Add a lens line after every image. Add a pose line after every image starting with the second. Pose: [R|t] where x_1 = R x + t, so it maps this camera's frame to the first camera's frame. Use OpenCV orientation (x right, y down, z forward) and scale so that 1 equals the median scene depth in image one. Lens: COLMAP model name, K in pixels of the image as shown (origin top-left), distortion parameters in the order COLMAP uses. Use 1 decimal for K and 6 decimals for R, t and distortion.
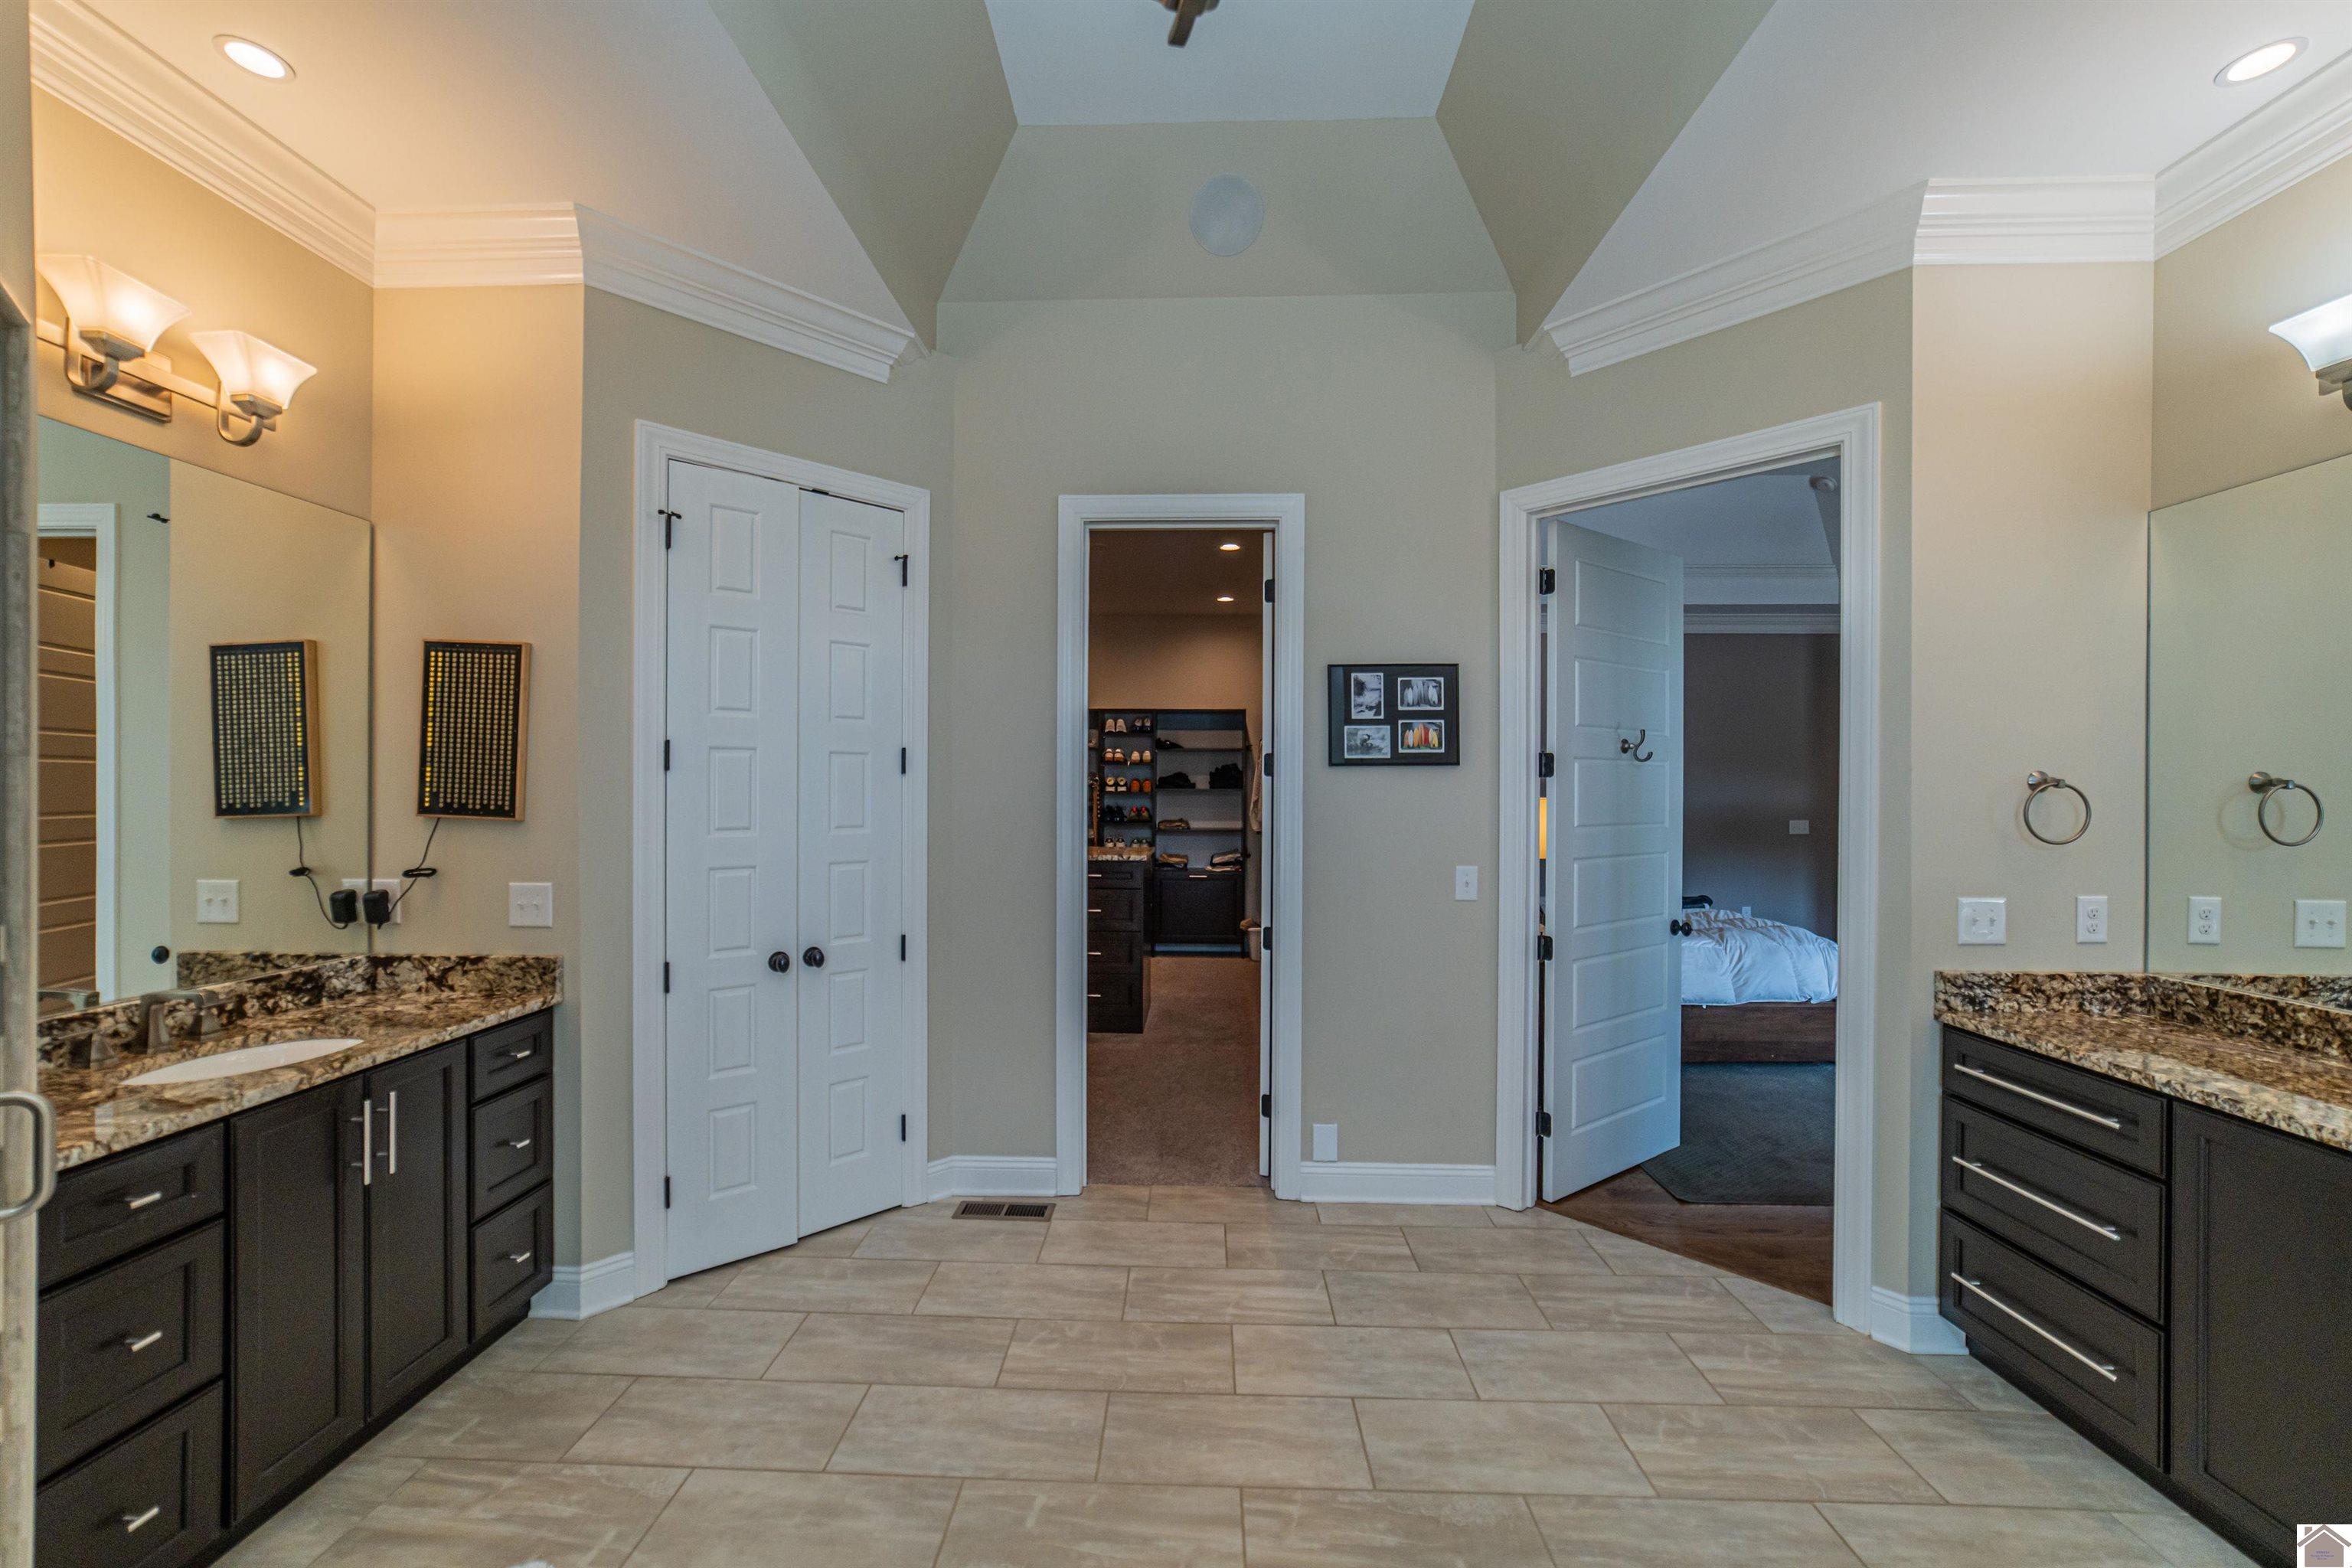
lens RADIAL K [[925.4, 0, 1169.6], [0, 925.4, 777.1], [0, 0, 1]] dist [-0.024101, 0.010196]
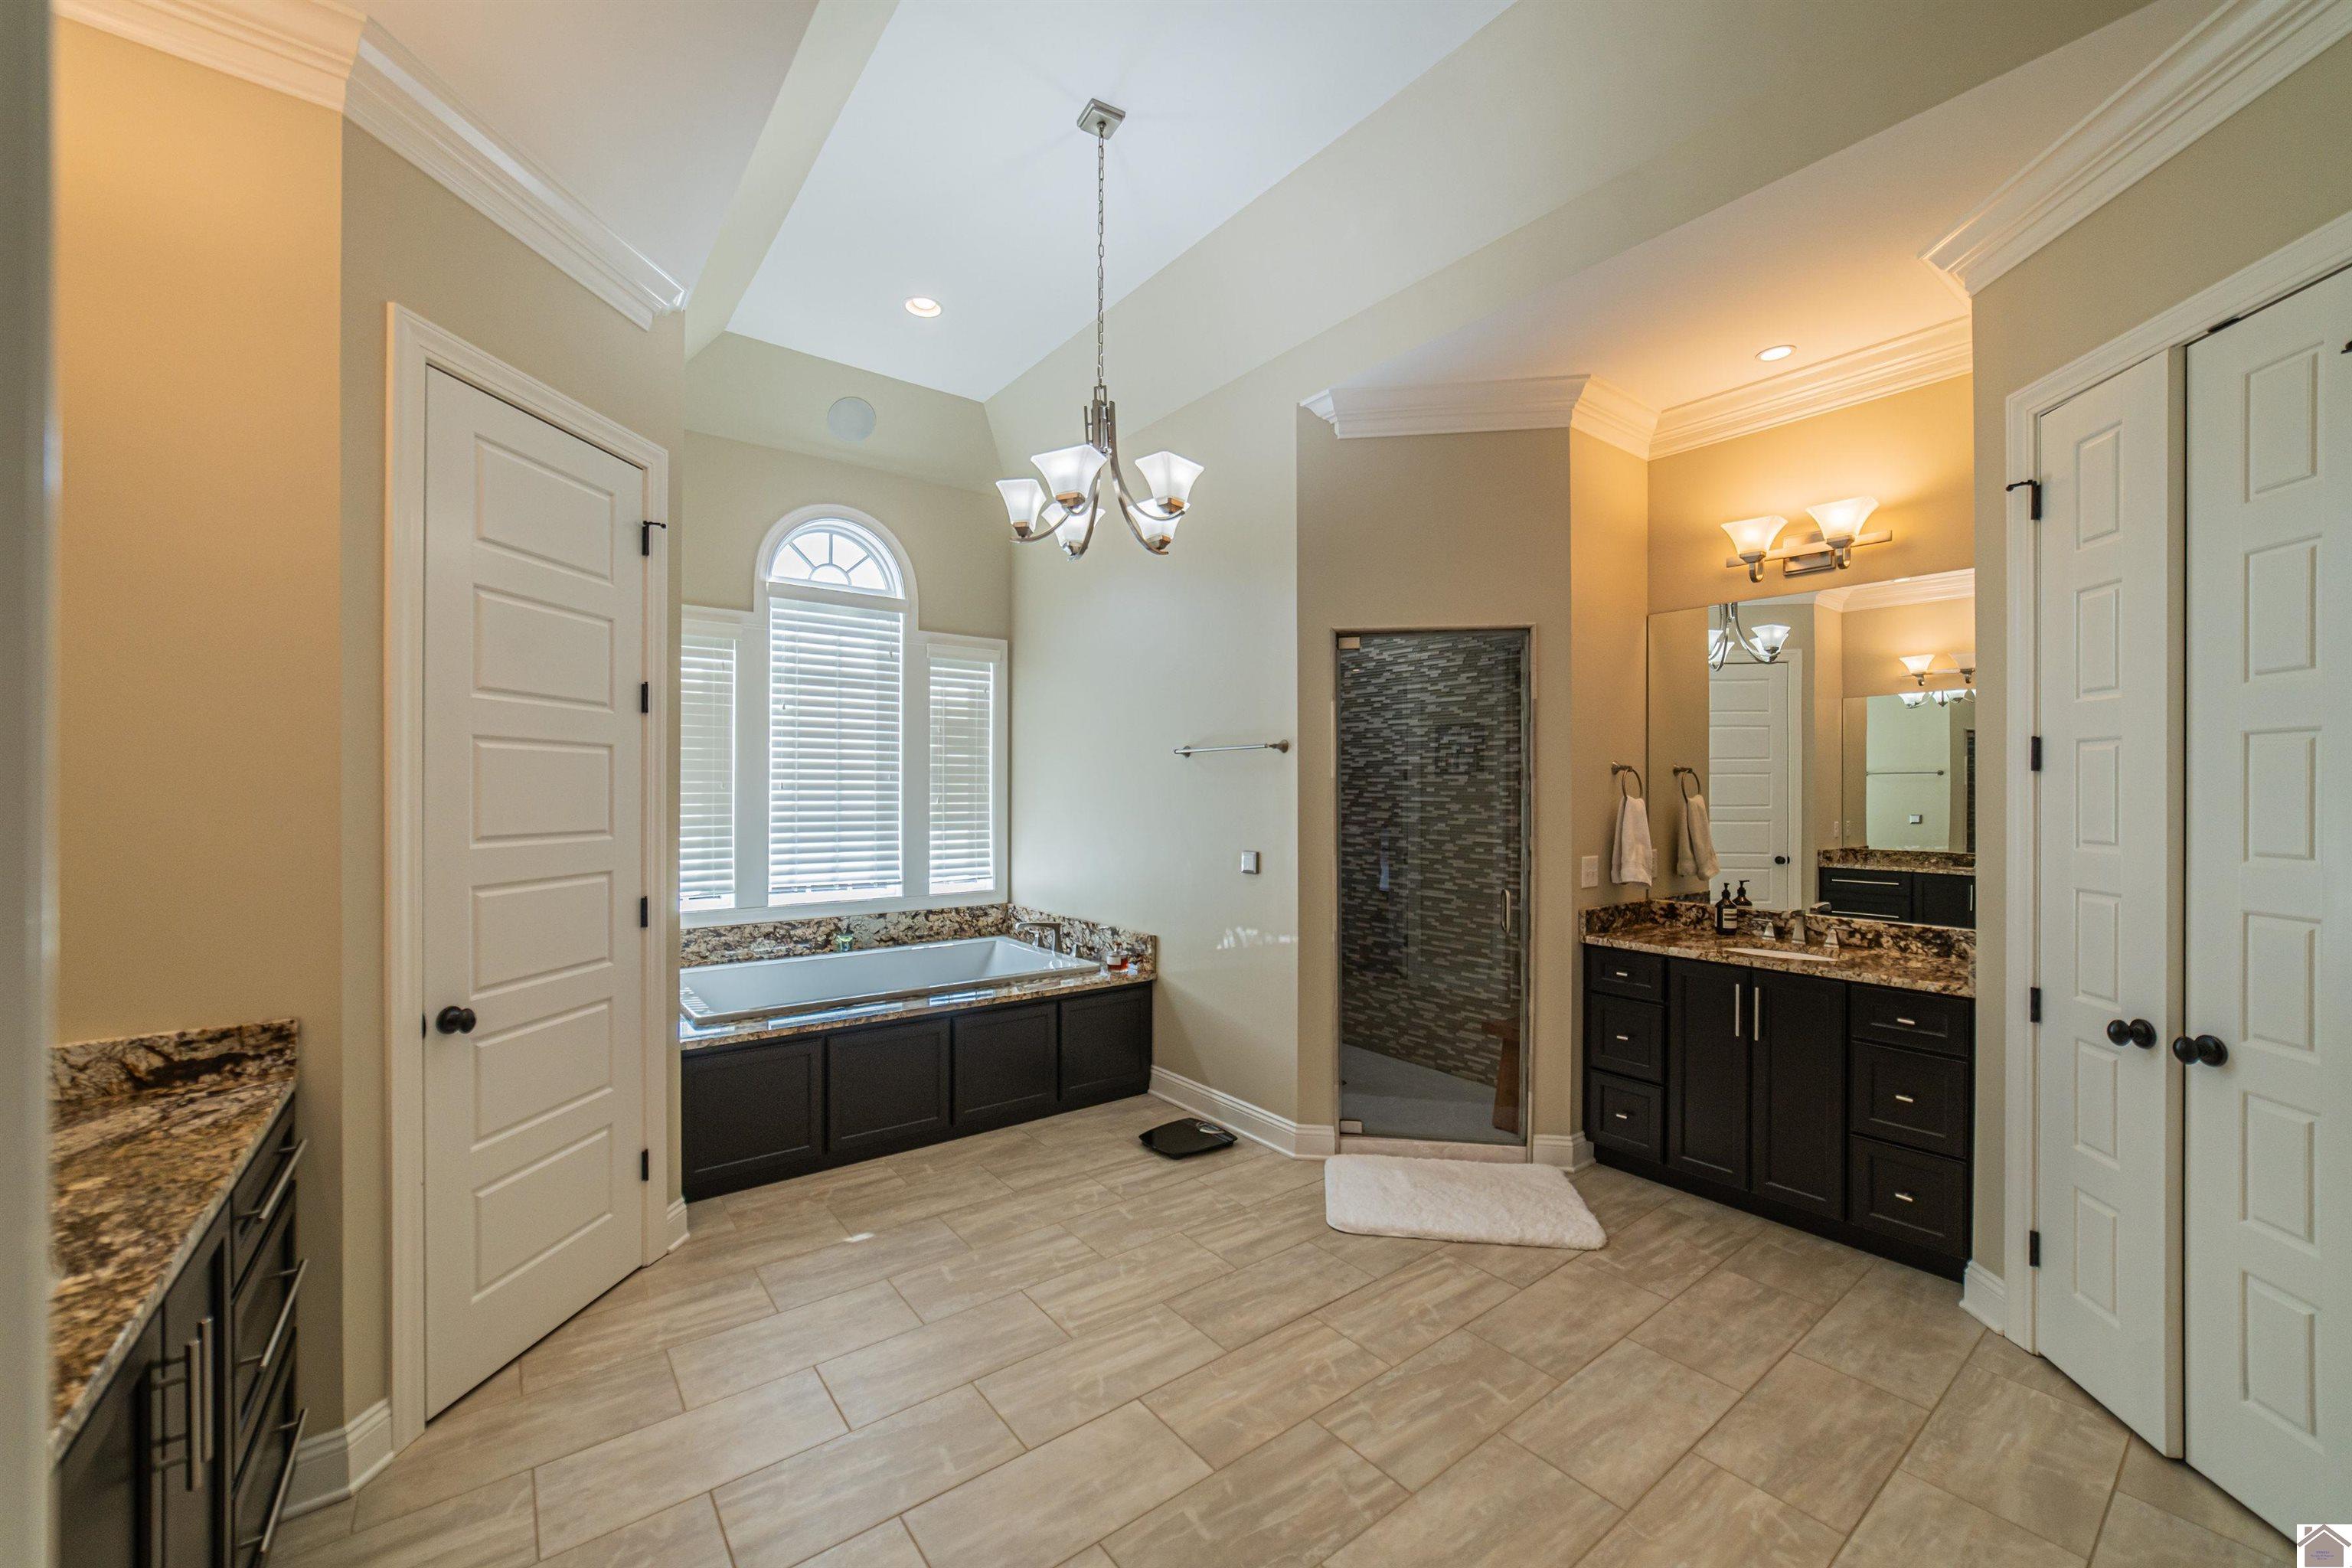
lens RADIAL K [[925.4, 0, 1169.6], [0, 925.4, 777.1], [0, 0, 1]] dist [-0.024101, 0.010196]
pose [[-0.774591, -0.013333, -0.632321, 0.699315], [0.002050, 0.999720, -0.023592, 0.019600], [0.632459, -0.019571, -0.774347, 1.233353]]
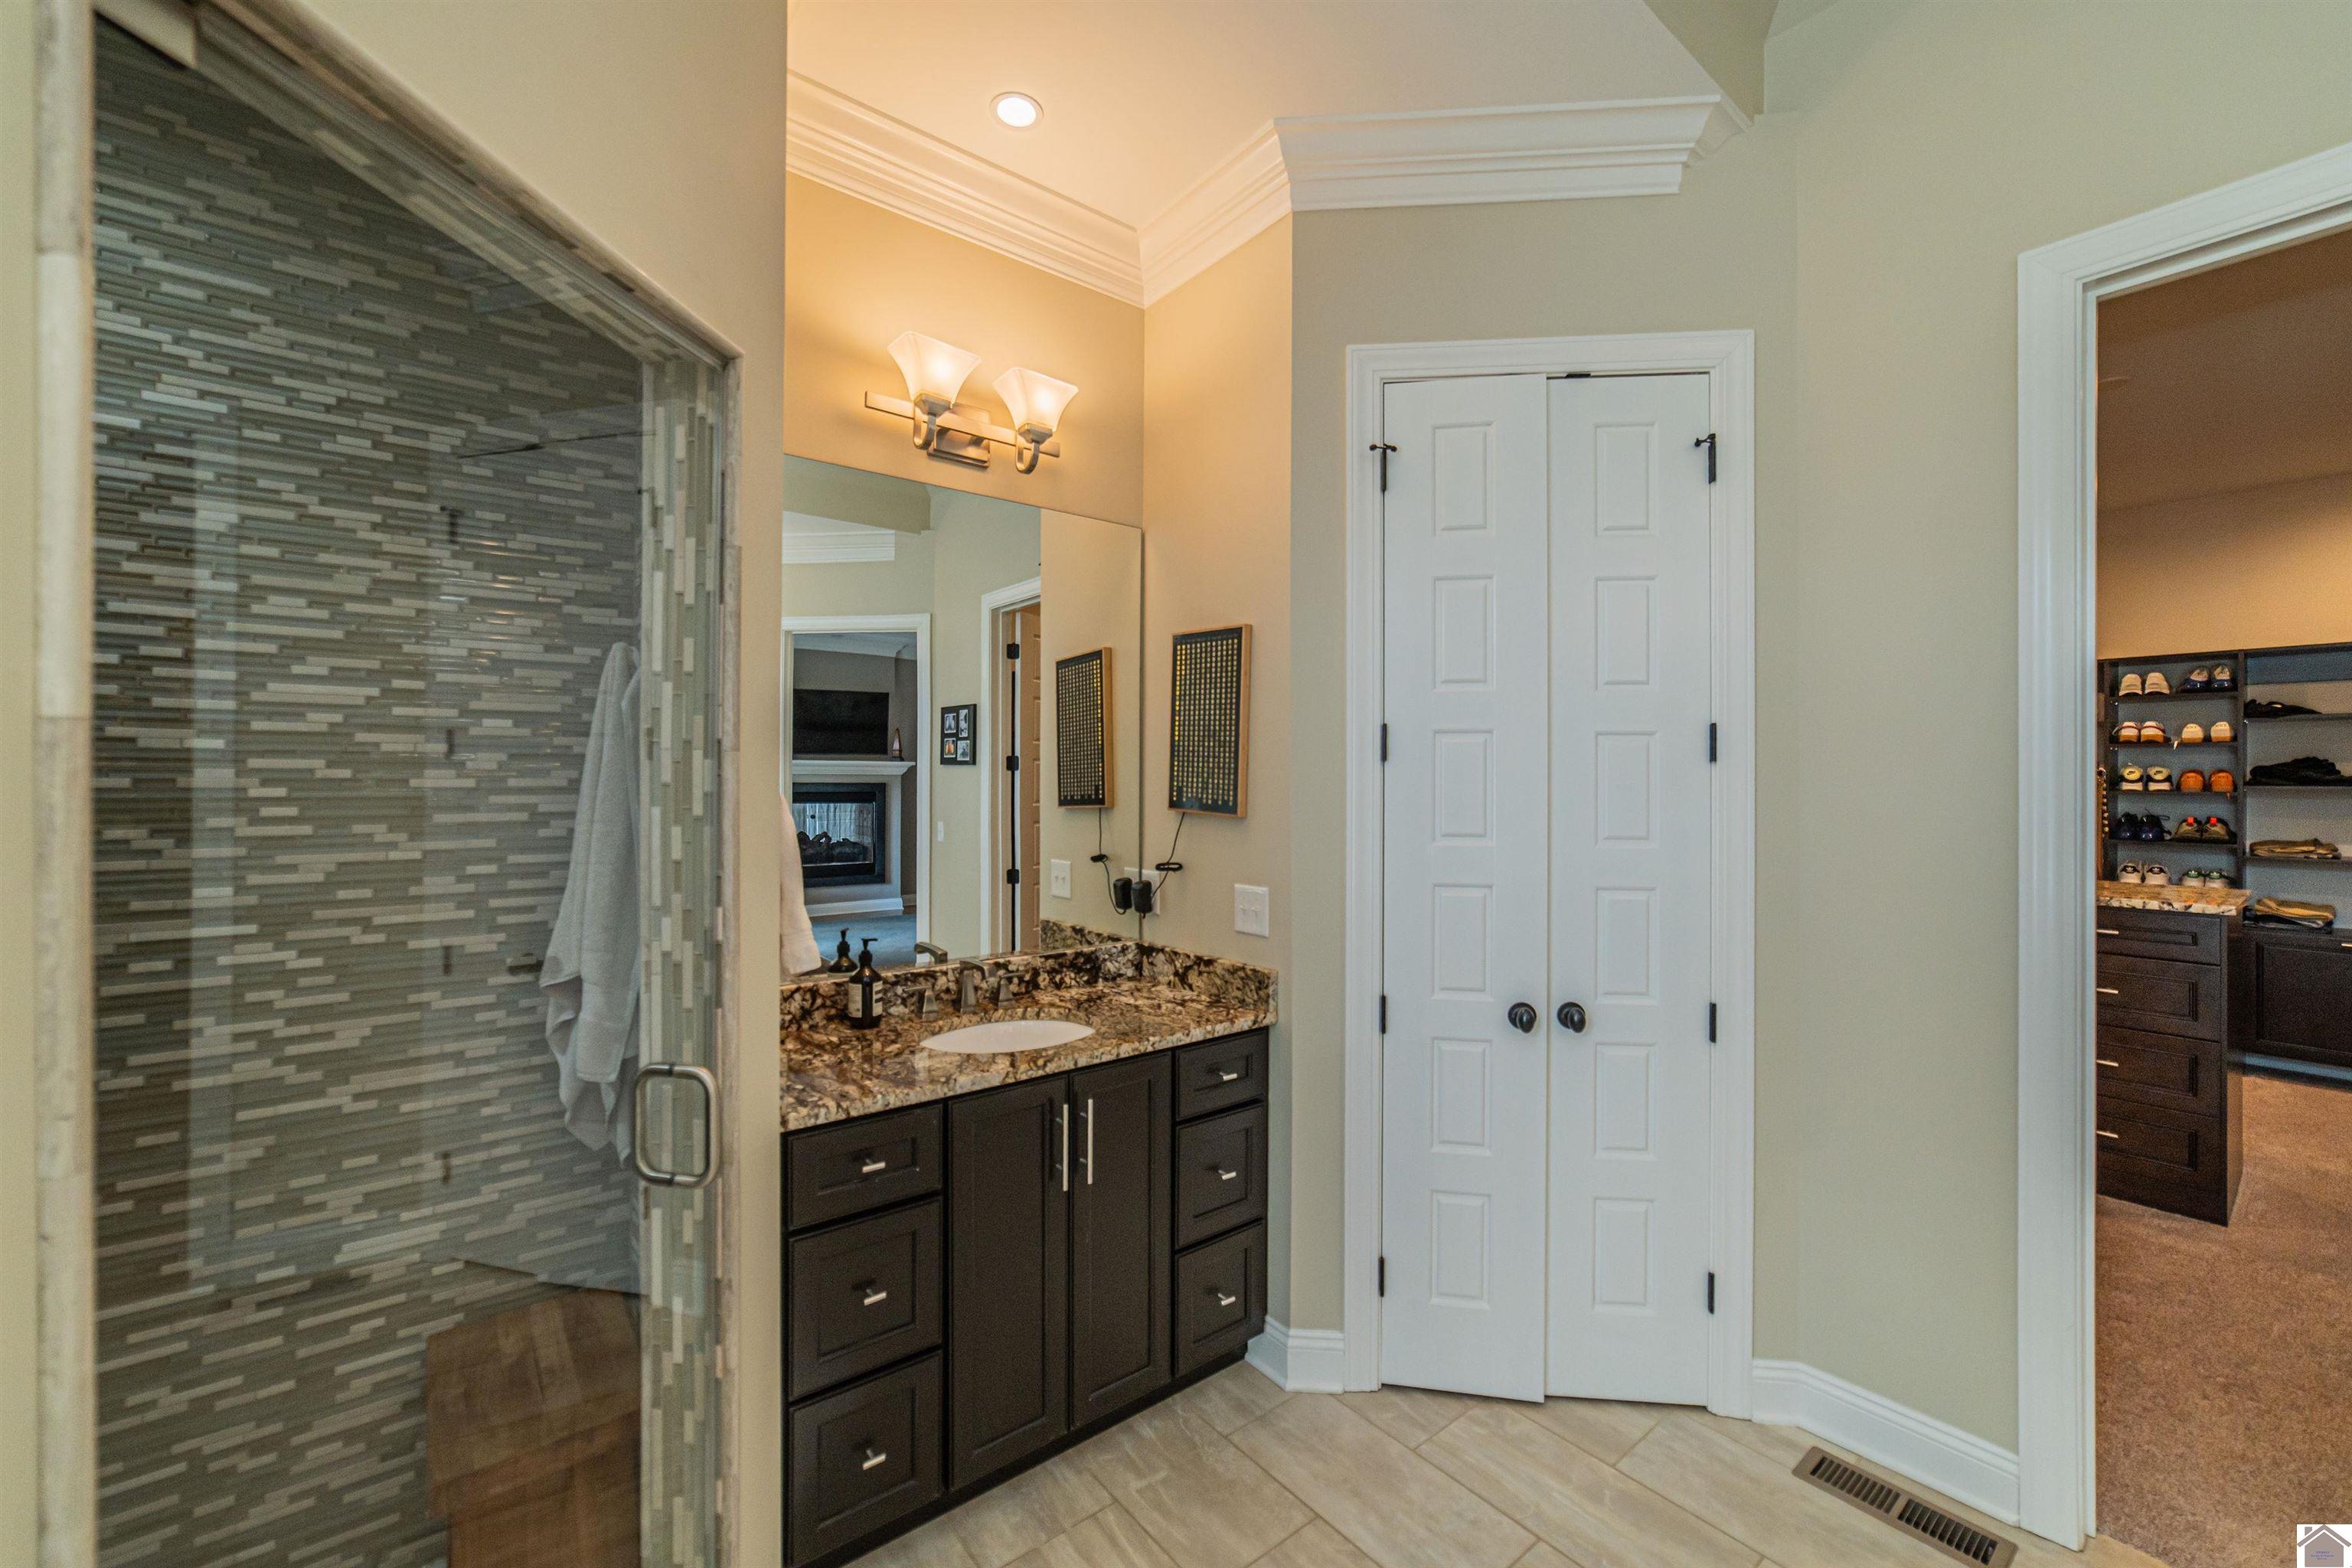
lens RADIAL K [[925.4, 0, 1169.6], [0, 925.4, 777.1], [0, 0, 1]] dist [-0.024101, 0.010196]
pose [[0.646833, -0.003475, -0.762623, -0.045111], [0.006708, 0.999977, 0.001133, 0.004845], [0.762602, -0.005848, 0.646842, 0.343917]]
